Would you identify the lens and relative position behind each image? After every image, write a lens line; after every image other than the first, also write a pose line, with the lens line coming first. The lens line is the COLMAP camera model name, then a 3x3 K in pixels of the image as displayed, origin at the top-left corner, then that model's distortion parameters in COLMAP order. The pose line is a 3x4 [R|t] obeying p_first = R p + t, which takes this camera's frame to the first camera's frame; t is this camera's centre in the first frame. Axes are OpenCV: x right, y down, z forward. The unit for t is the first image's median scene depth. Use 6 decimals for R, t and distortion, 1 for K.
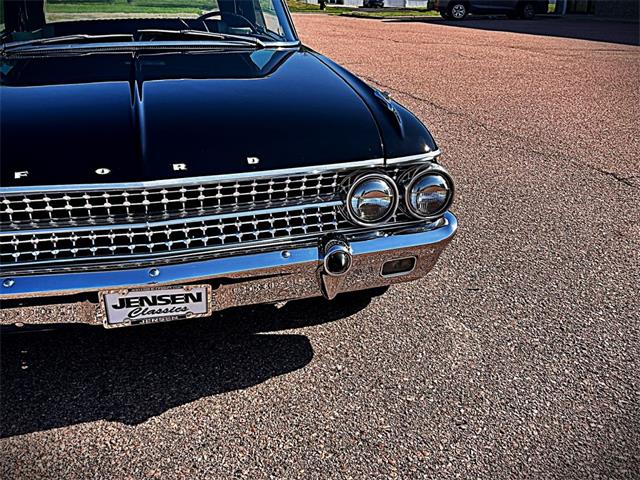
lens RADIAL K [[646.1, 0, 317.8], [0, 646.1, 231.8], [0, 0, 1]] dist [0.103896, -0.202133]
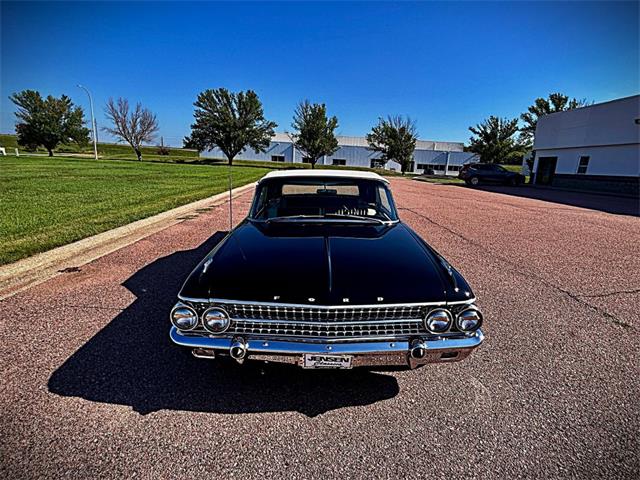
lens RADIAL K [[321.4, 0, 320.1], [0, 321.4, 228.3], [0, 0, 1]] dist [0.000451, 0.001570]
pose [[0.974019, 0.077236, -0.212889, -0.081045], [-0.101216, 0.989399, -0.104138, -0.194484], [0.202589, 0.122981, 0.971511, -0.060842]]
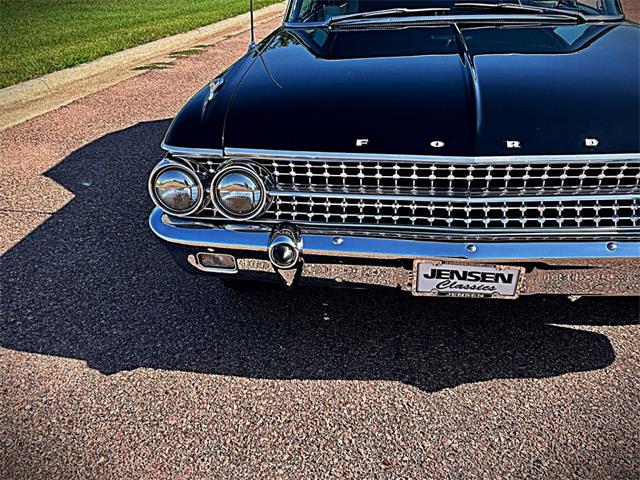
lens RADIAL K [[646.1, 0, 317.8], [0, 646.1, 231.8], [0, 0, 1]] dist [0.103896, -0.202133]
pose [[0.937499, 0.115941, -0.328105, -0.136886], [-0.104403, 0.993142, 0.052629, 0.008833], [0.331957, -0.015084, 0.943174, -0.022087]]
